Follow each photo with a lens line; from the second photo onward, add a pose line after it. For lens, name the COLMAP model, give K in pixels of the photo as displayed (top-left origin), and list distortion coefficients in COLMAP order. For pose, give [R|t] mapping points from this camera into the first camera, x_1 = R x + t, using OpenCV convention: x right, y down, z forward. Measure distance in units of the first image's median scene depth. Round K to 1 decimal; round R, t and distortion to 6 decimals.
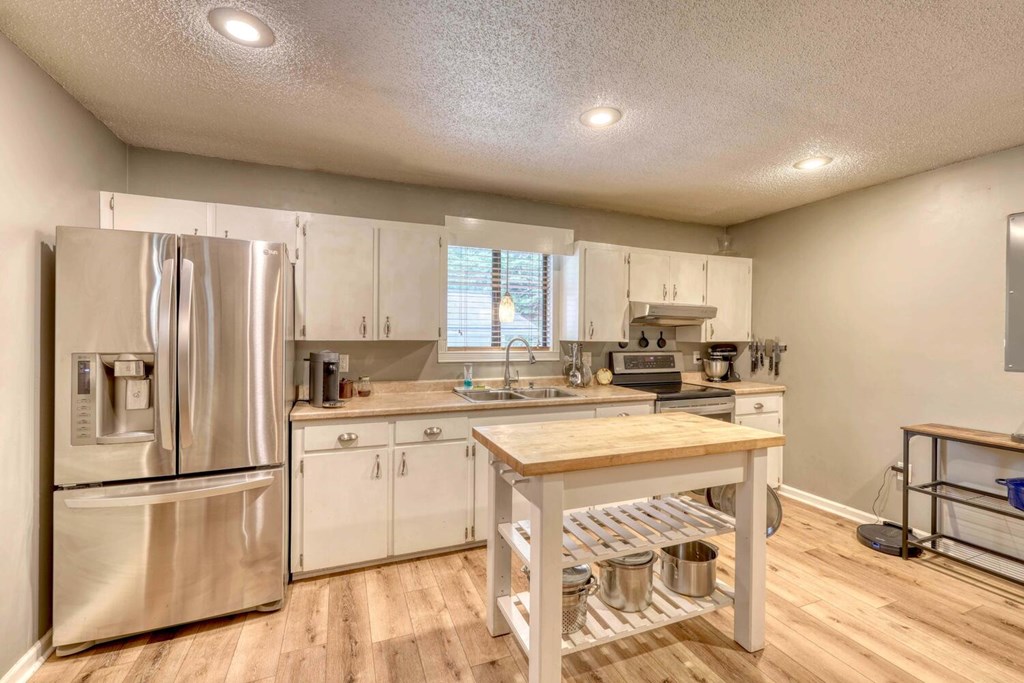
lens RADIAL K [[428.9, 0, 507.7], [0, 428.9, 335.9], [0, 0, 1]] dist [-0.003254, -0.000384]
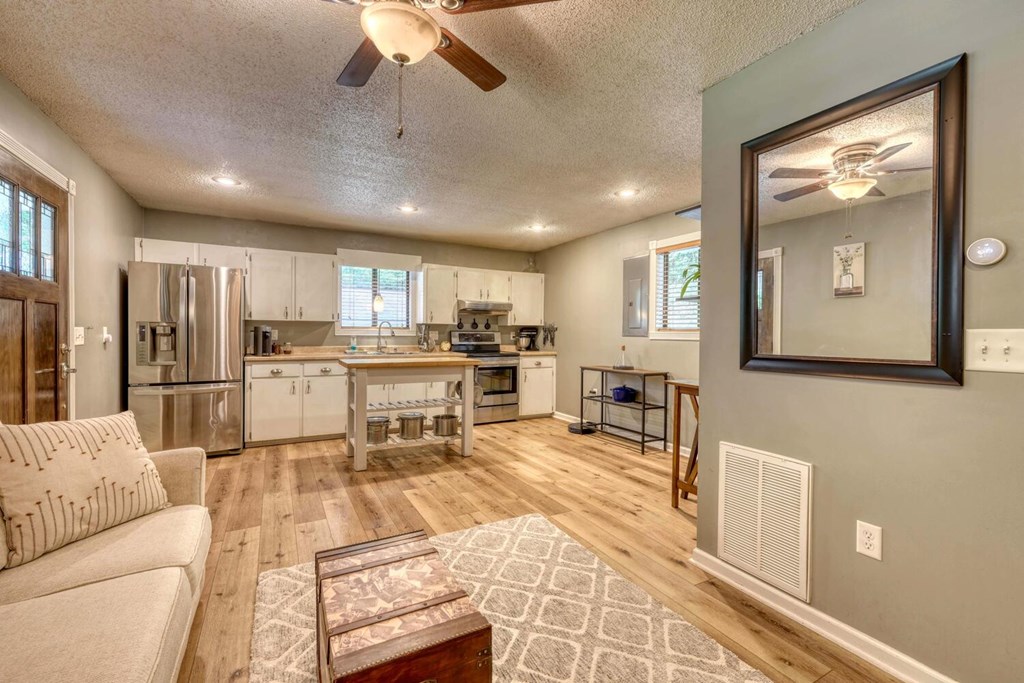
lens RADIAL K [[428.9, 0, 508.4], [0, 428.9, 336.1], [0, 0, 1]] dist [-0.003254, -0.000384]
pose [[0.992110, -0.000577, 0.125371, 0.348137], [-0.000144, 0.999983, 0.005743, 0.064428], [-0.125372, -0.005716, 0.992093, -0.860866]]
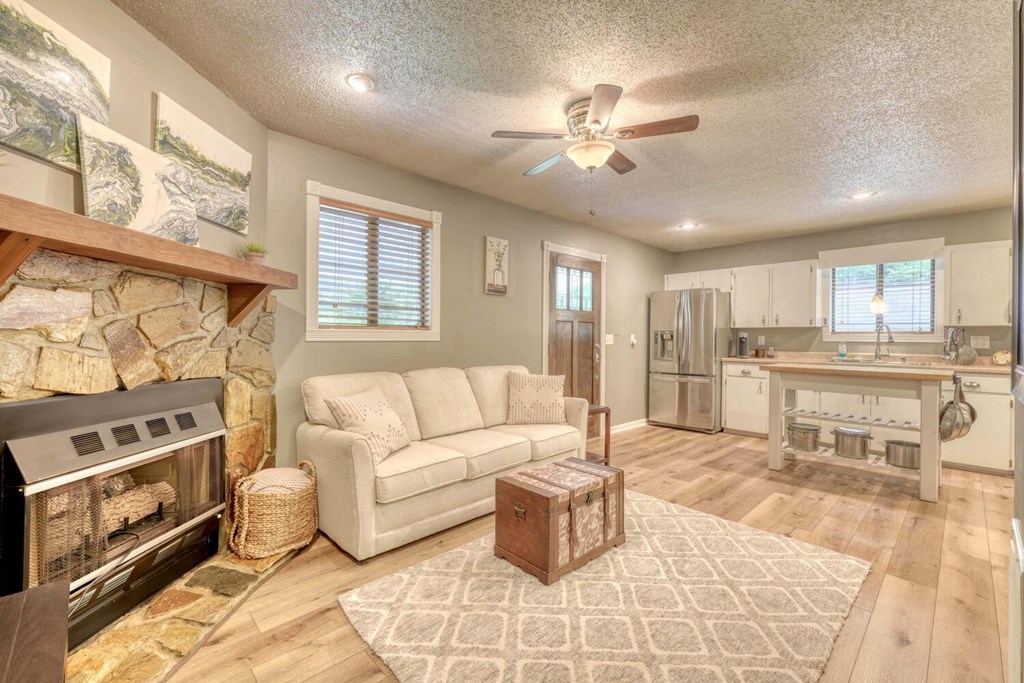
lens RADIAL K [[428.9, 0, 515.8], [0, 428.9, 339.5], [0, 0, 1]] dist [-0.003254, -0.000384]
pose [[0.383957, -0.000076, -0.923351, 1.030652], [-0.004406, 0.999988, -0.001914, 0.074337], [0.923340, 0.004803, 0.383953, -0.790654]]
